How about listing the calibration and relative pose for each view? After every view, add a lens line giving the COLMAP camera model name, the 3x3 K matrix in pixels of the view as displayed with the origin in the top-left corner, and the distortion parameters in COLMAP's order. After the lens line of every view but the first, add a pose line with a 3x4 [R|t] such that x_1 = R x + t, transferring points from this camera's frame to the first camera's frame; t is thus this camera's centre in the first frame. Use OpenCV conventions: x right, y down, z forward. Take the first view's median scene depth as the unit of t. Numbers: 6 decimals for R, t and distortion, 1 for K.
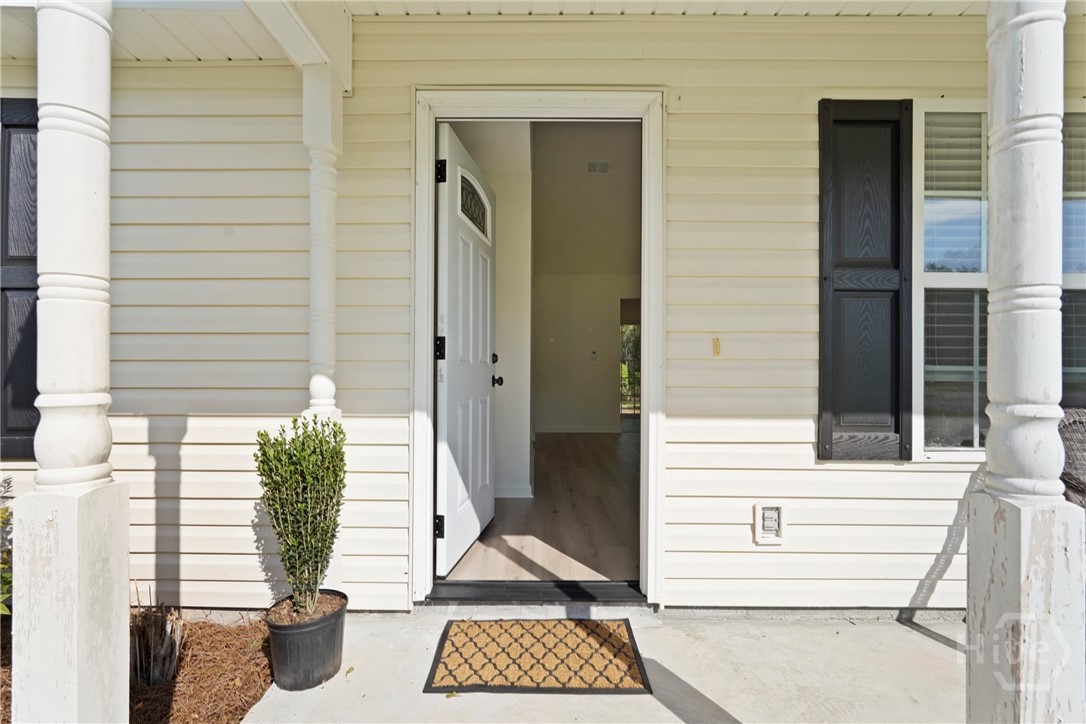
lens RADIAL K [[495.7, 0, 544.2], [0, 495.7, 360.0], [0, 0, 1]] dist [0.001621, -0.000228]
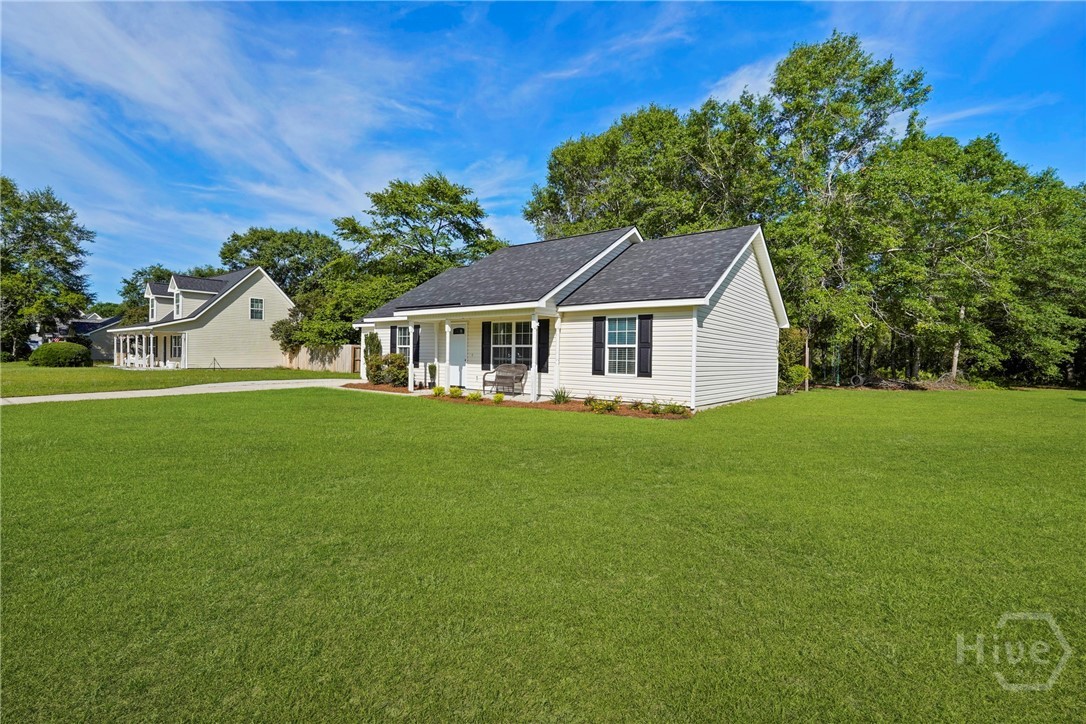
lens RADIAL K [[495.7, 0, 544.1], [0, 495.7, 360.2], [0, 0, 1]] dist [0.001621, -0.000228]
pose [[0.795002, 0.012418, -0.606480, 5.798515], [-0.011540, 0.999919, 0.005346, 0.000311], [0.606497, 0.002749, 0.795081, -4.335942]]
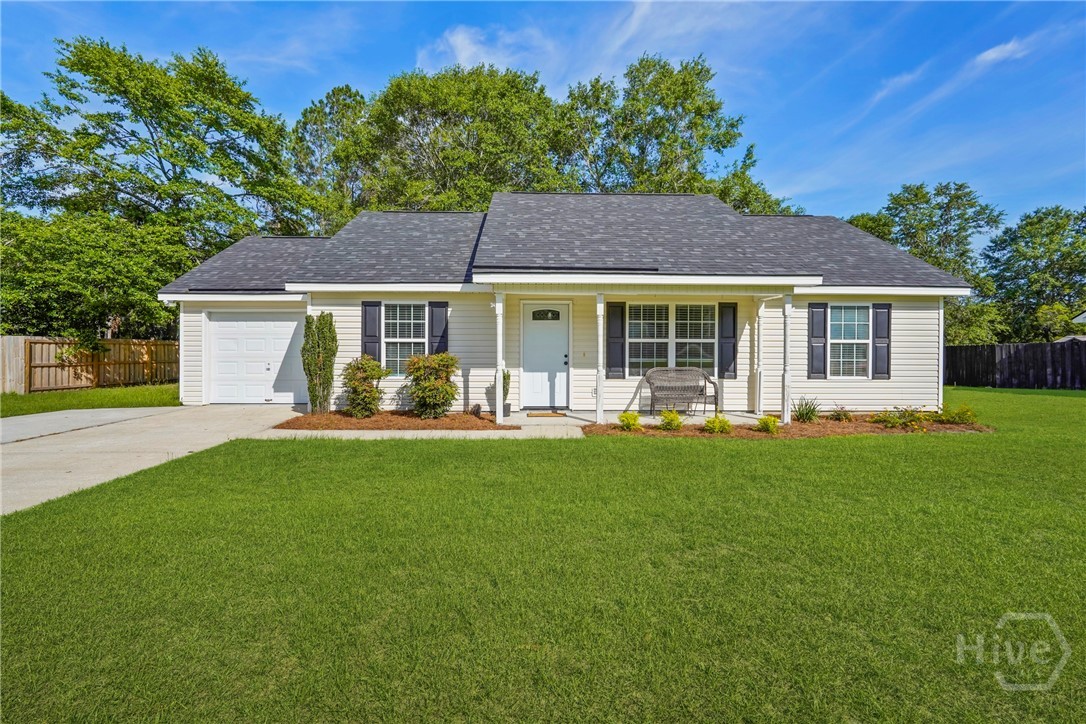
lens RADIAL K [[562.9, 0, 542.0], [0, 562.9, 363.1], [0, 0, 1]] dist [-0.024624, -0.000269]
pose [[0.999880, -0.001169, 0.015447, -0.130628], [0.000959, 0.999907, 0.013605, -0.017814], [-0.015462, -0.013588, 0.999788, -4.283727]]
